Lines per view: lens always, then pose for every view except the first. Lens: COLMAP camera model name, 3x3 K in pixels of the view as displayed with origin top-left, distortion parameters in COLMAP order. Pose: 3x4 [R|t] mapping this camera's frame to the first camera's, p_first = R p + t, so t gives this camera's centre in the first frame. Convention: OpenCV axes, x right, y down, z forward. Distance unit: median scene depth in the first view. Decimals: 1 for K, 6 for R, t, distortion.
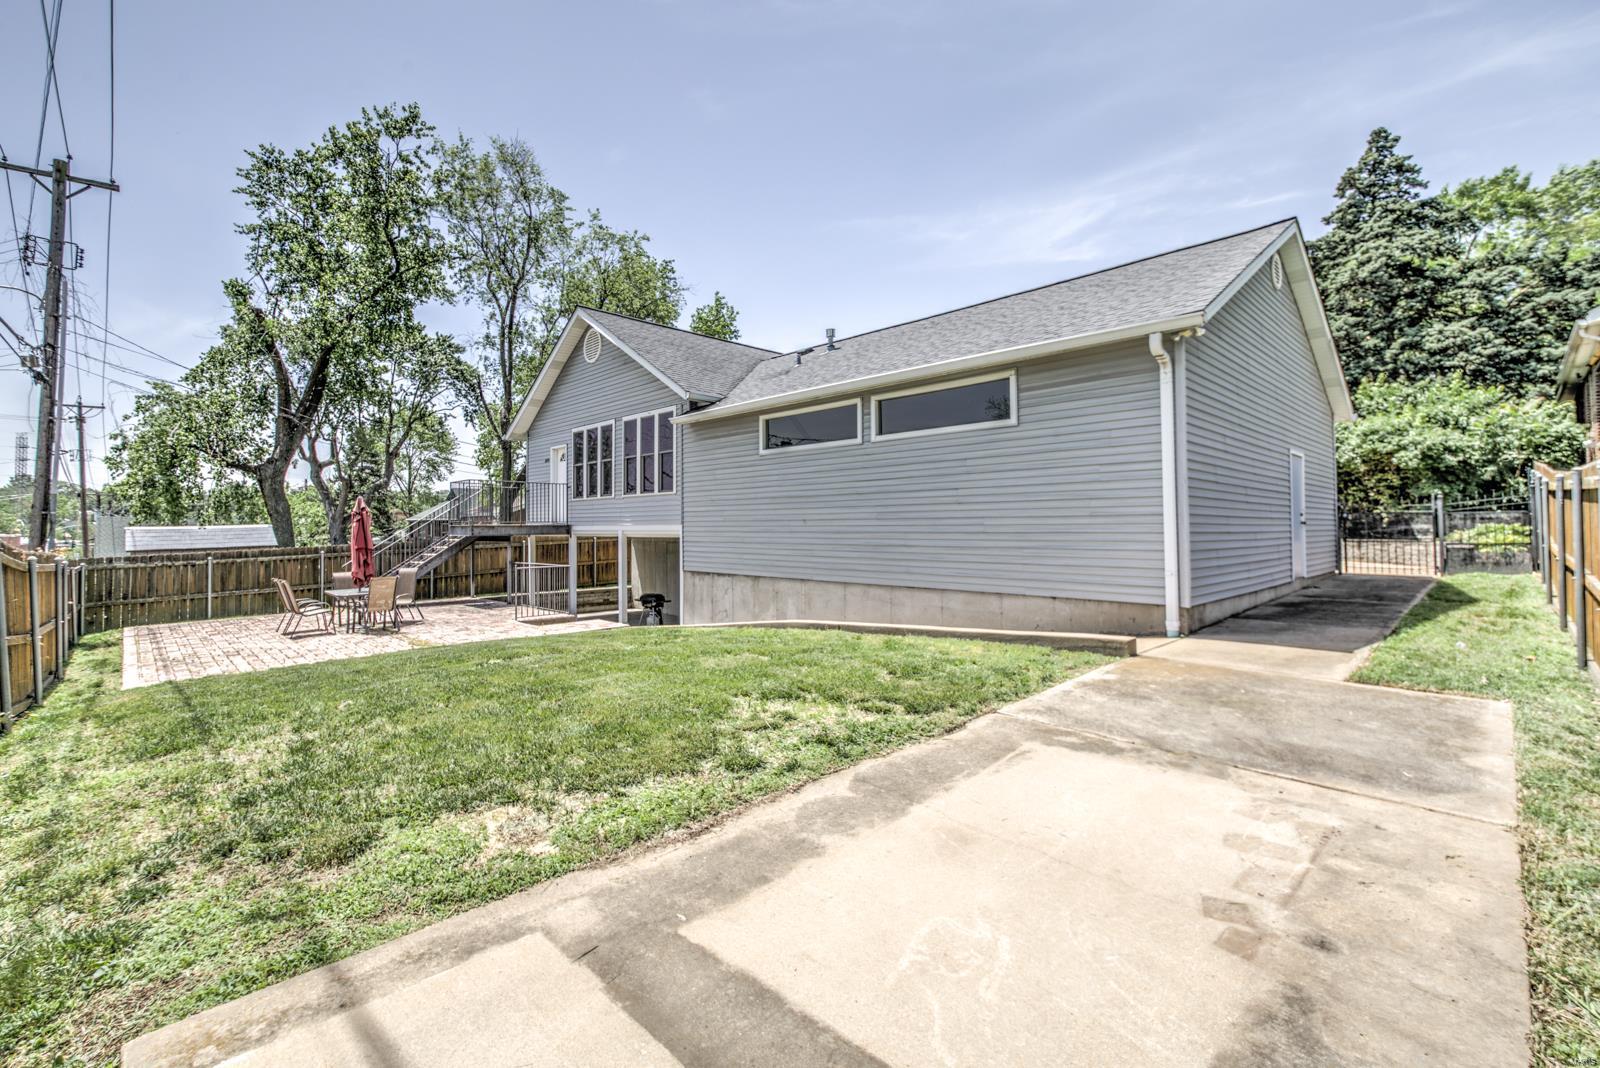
lens RADIAL K [[712.9, 0, 809.7], [0, 712.9, 510.1], [0, 0, 1]] dist [-0.009802, -0.002112]
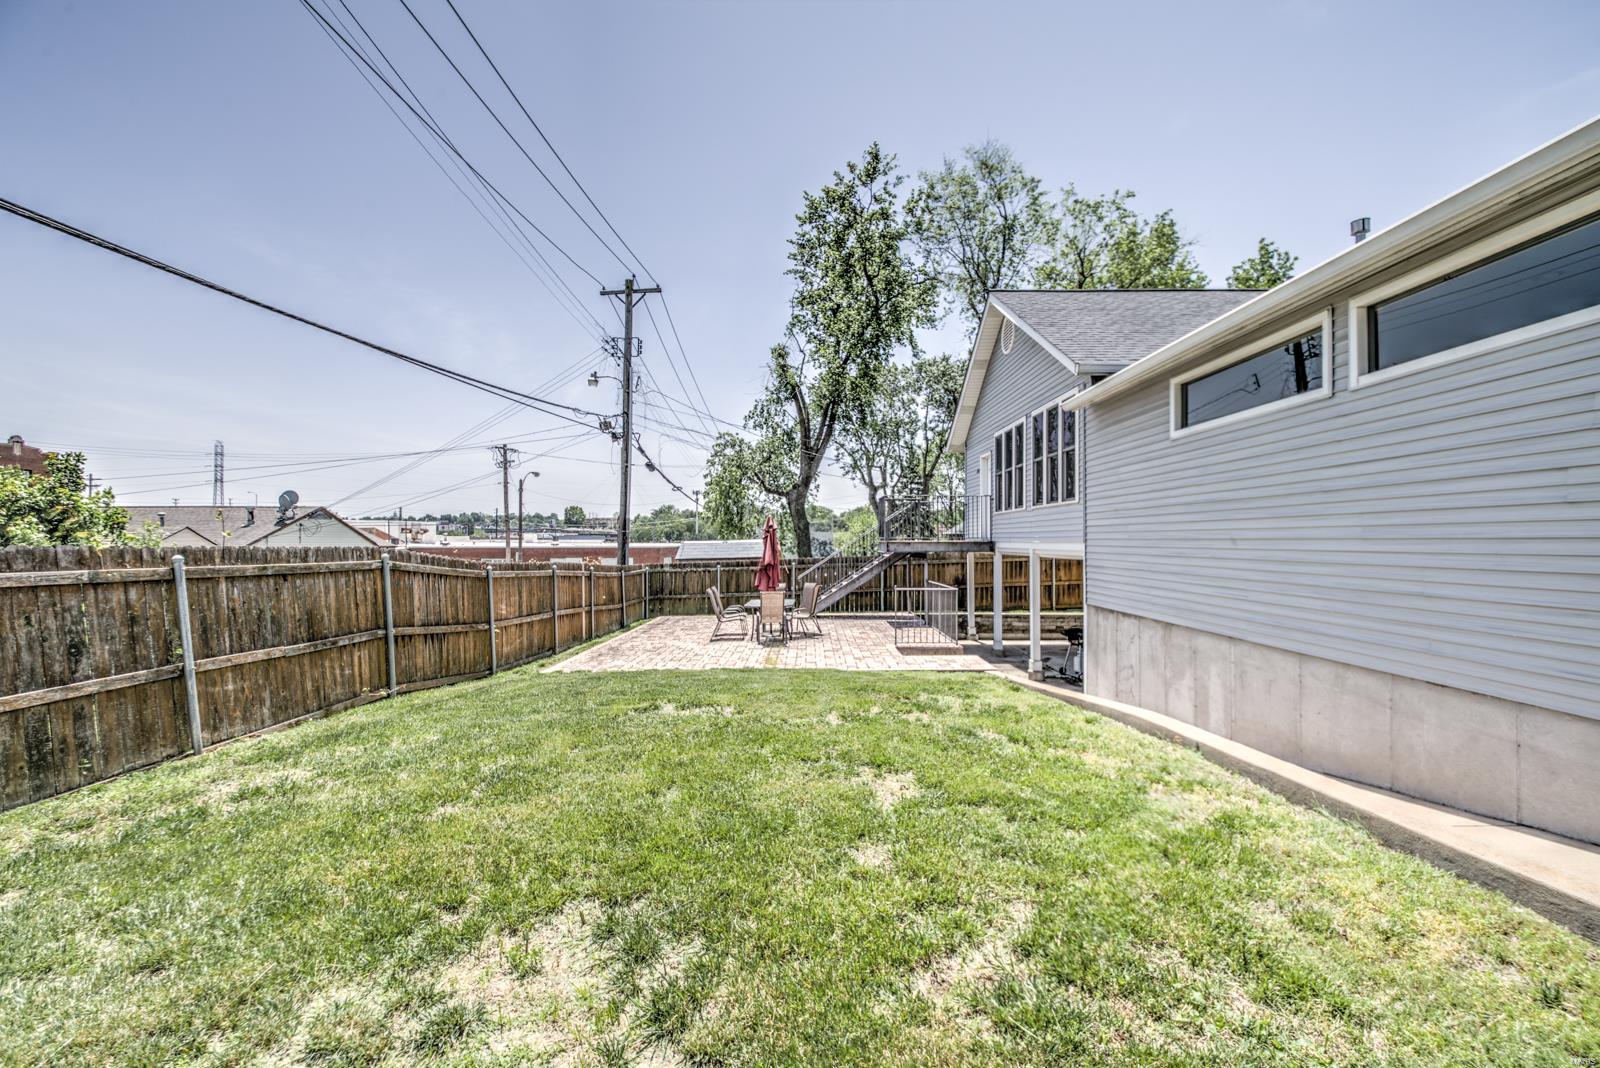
lens RADIAL K [[680.4, 0, 777.8], [0, 680.4, 532.2], [0, 0, 1]] dist [0.009318, -0.006450]
pose [[0.684879, -0.003095, -0.728650, 0.106589], [0.013325, 0.999877, 0.008277, -0.001241], [0.728535, -0.015378, 0.684836, 0.232971]]
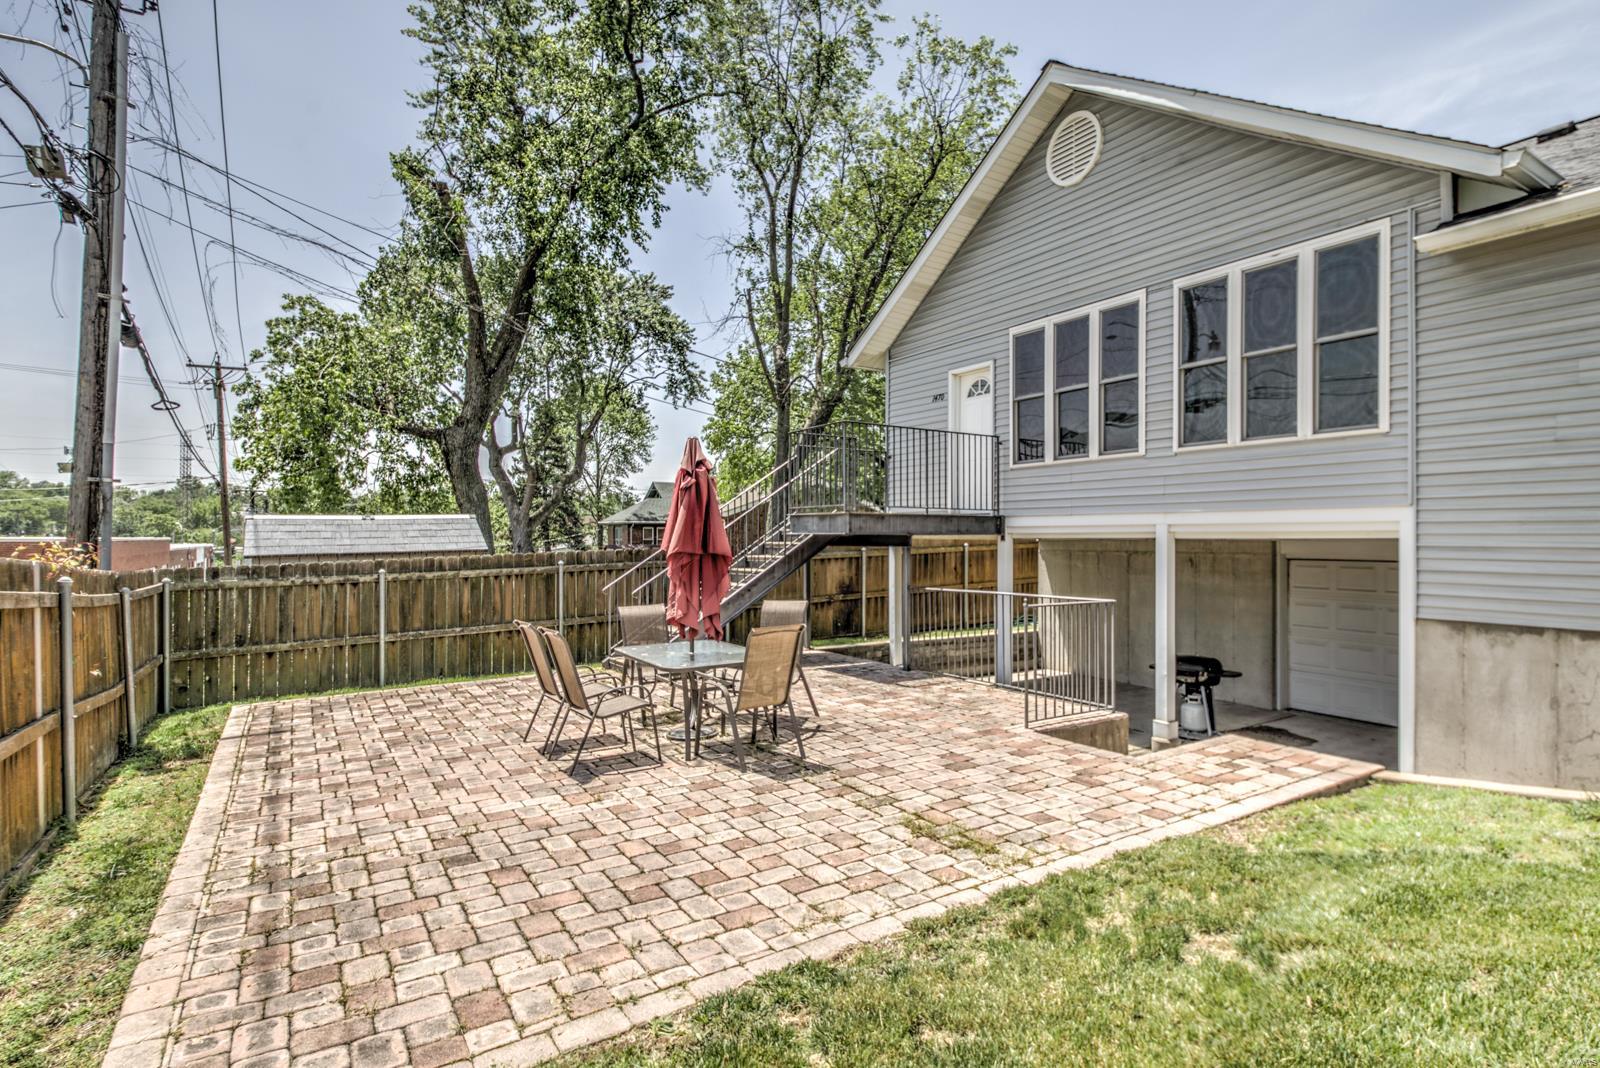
lens RADIAL K [[858.6, 0, 859.0], [0, 858.6, 529.2], [0, 0, 1]] dist [0.013417, 0.000744]
pose [[0.982534, 0.006329, -0.185973, -0.344303], [-0.004082, 0.999914, 0.012464, 0.024636], [0.186036, -0.011487, 0.982476, 0.393308]]
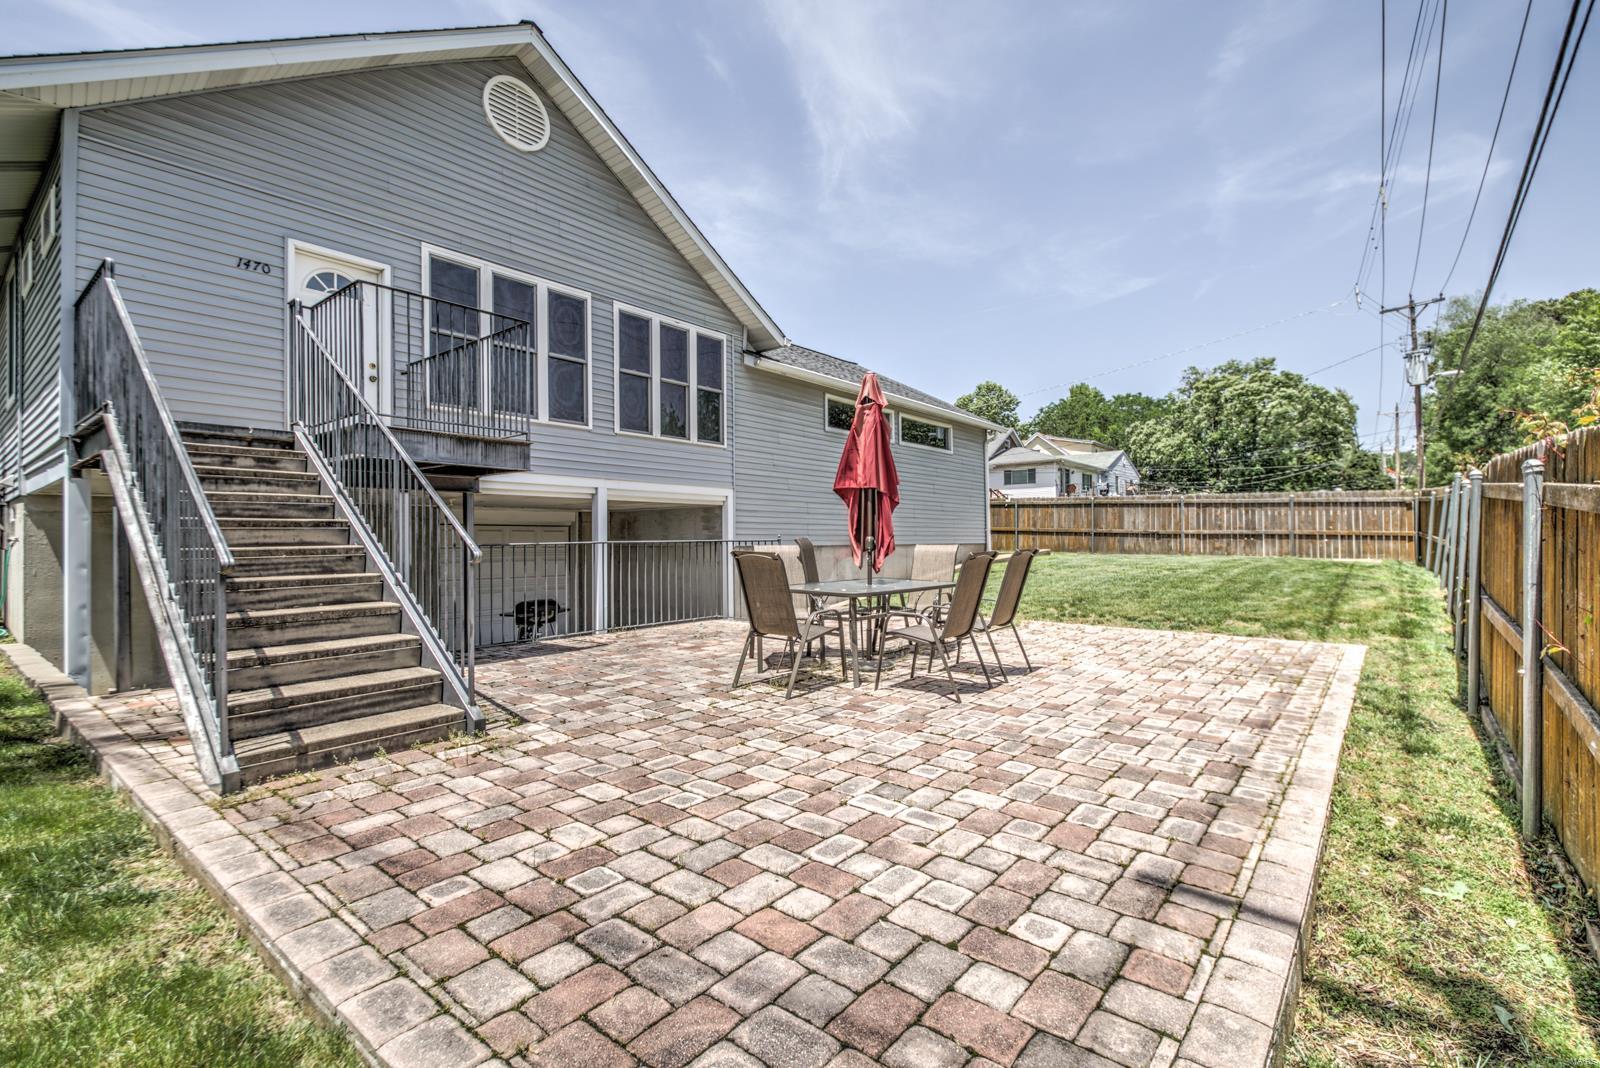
lens RADIAL K [[712.9, 0, 834.7], [0, 712.9, 548.2], [0, 0, 1]] dist [-0.009802, -0.002112]
pose [[-0.128027, -0.002001, 0.991769, -0.852193], [-0.019174, 0.999816, -0.000458, 0.073511], [-0.991585, -0.019075, -0.128042, 0.855672]]
